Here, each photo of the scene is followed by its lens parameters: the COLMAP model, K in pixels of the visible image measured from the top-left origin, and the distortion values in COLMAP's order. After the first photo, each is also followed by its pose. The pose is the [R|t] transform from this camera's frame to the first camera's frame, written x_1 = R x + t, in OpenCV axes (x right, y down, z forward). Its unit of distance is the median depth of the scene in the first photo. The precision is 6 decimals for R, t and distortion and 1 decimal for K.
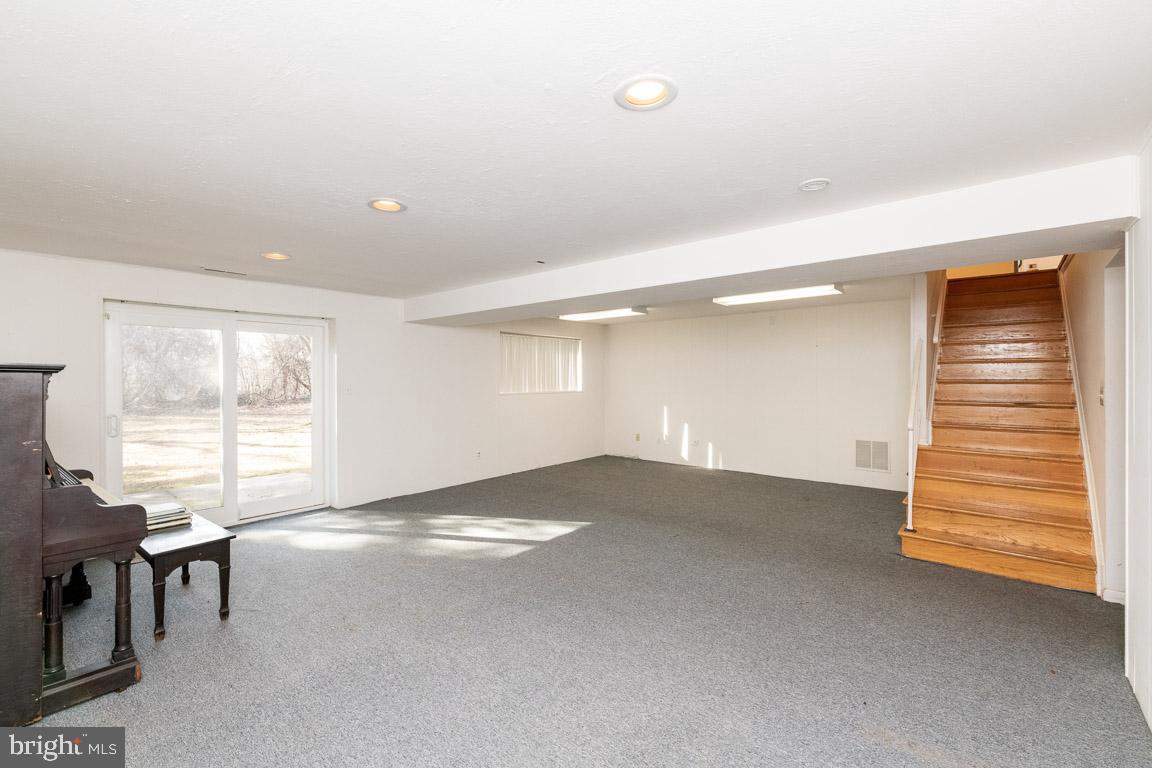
lens RADIAL K [[496.9, 0, 583.5], [0, 496.9, 381.1], [0, 0, 1]] dist [0.002077, -0.000350]
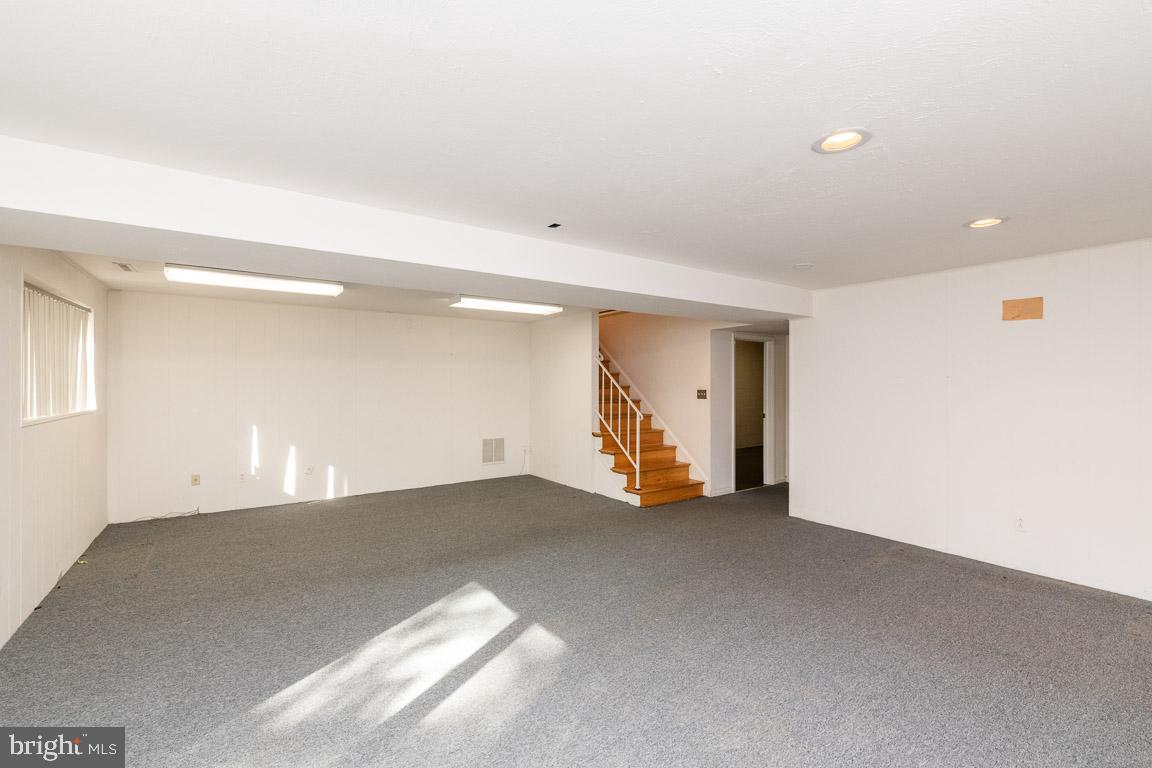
lens RADIAL K [[496.9, 0, 581.8], [0, 496.9, 382.5], [0, 0, 1]] dist [0.002077, -0.000350]
pose [[0.263527, 0.002747, 0.964648, -0.492915], [0.006844, 0.999965, -0.004717, -0.004920], [-0.964628, 0.007846, 0.263499, 0.482691]]
